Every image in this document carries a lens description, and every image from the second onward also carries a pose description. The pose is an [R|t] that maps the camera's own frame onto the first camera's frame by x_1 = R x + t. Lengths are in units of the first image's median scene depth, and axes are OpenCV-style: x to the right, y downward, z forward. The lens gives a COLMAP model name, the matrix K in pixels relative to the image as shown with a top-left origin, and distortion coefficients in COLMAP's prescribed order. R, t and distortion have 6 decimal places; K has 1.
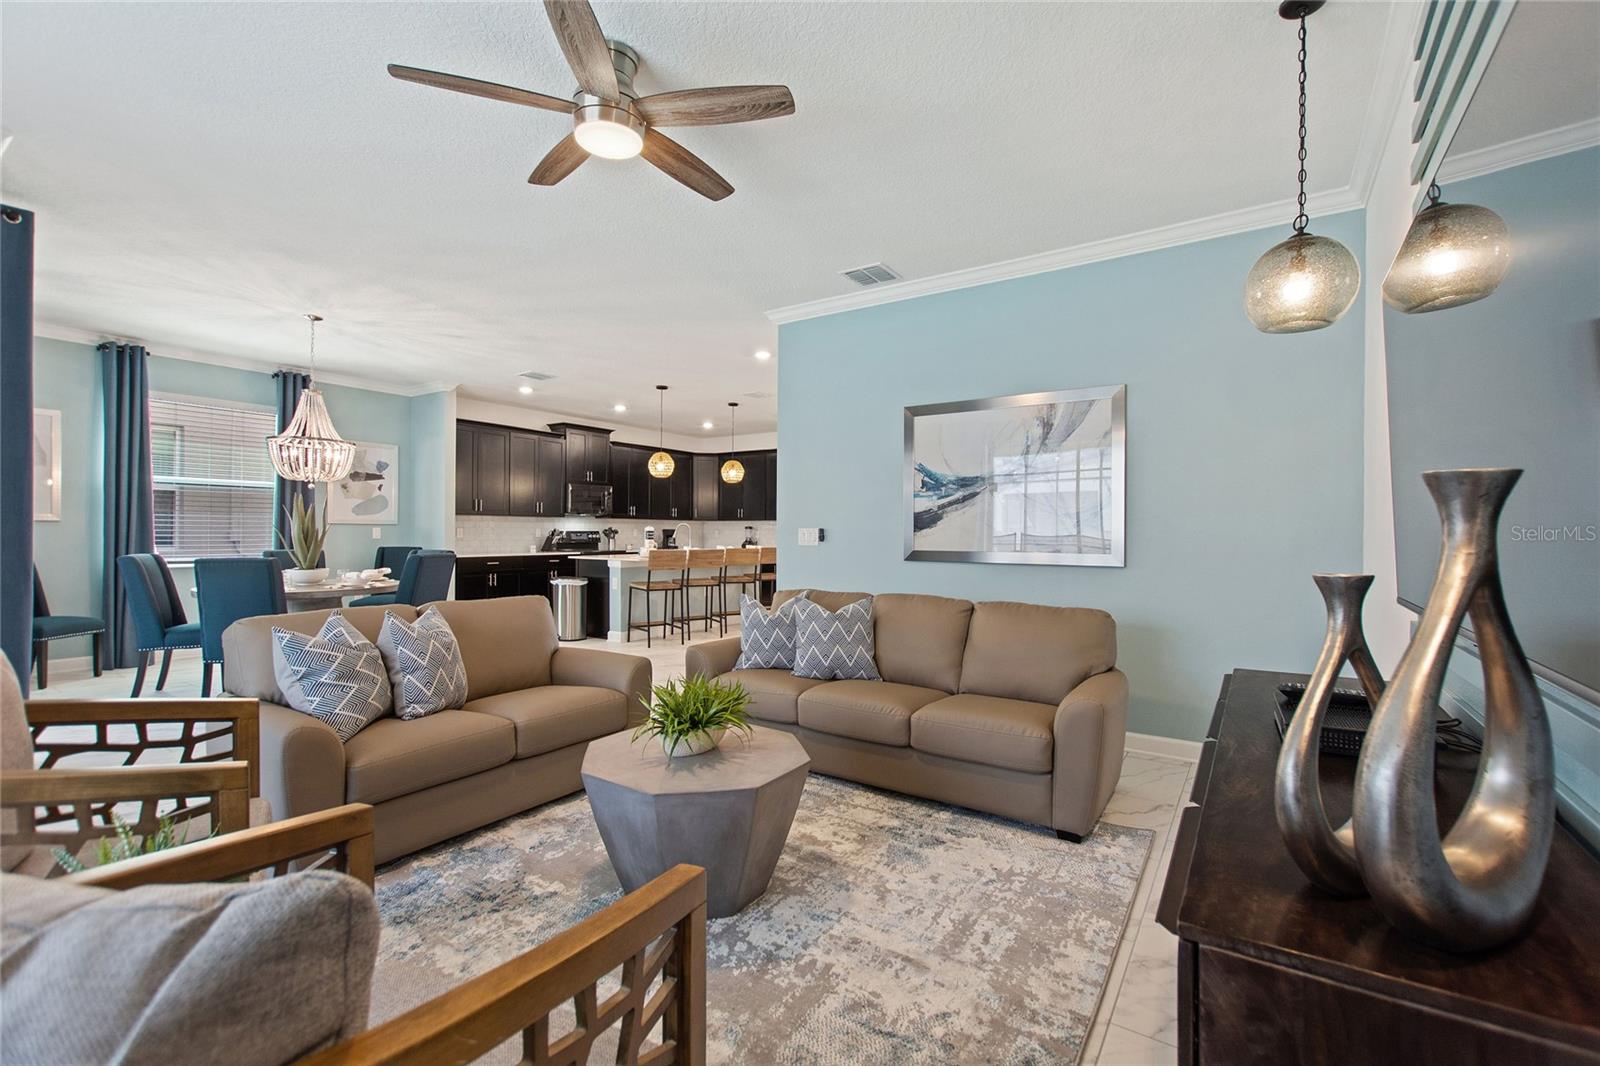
lens RADIAL K [[691.8, 0, 810.2], [0, 691.8, 522.2], [0, 0, 1]] dist [-0.002769, 0.003852]
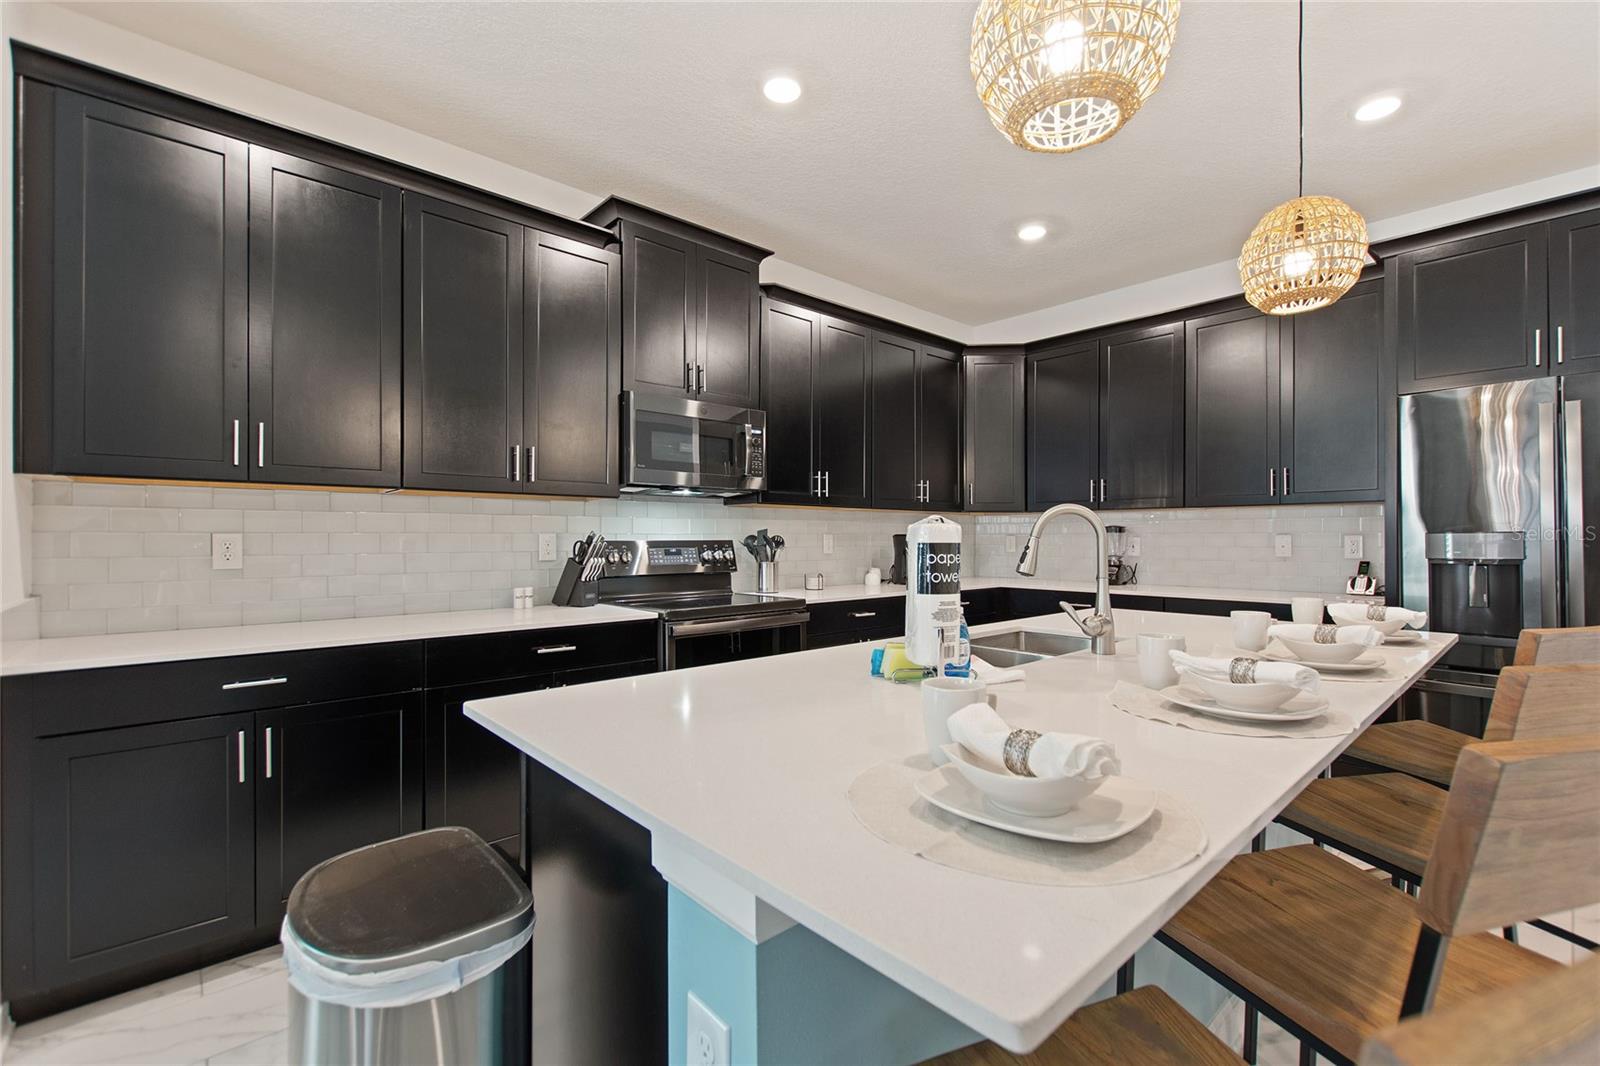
lens RADIAL K [[691.8, 0, 803.1], [0, 691.8, 525.8], [0, 0, 1]] dist [-0.002769, 0.003852]
pose [[0.968497, 0.004029, -0.248992, -0.182446], [-0.001377, 0.999940, 0.010825, 0.001890], [0.249021, -0.010141, 0.968445, 0.665701]]
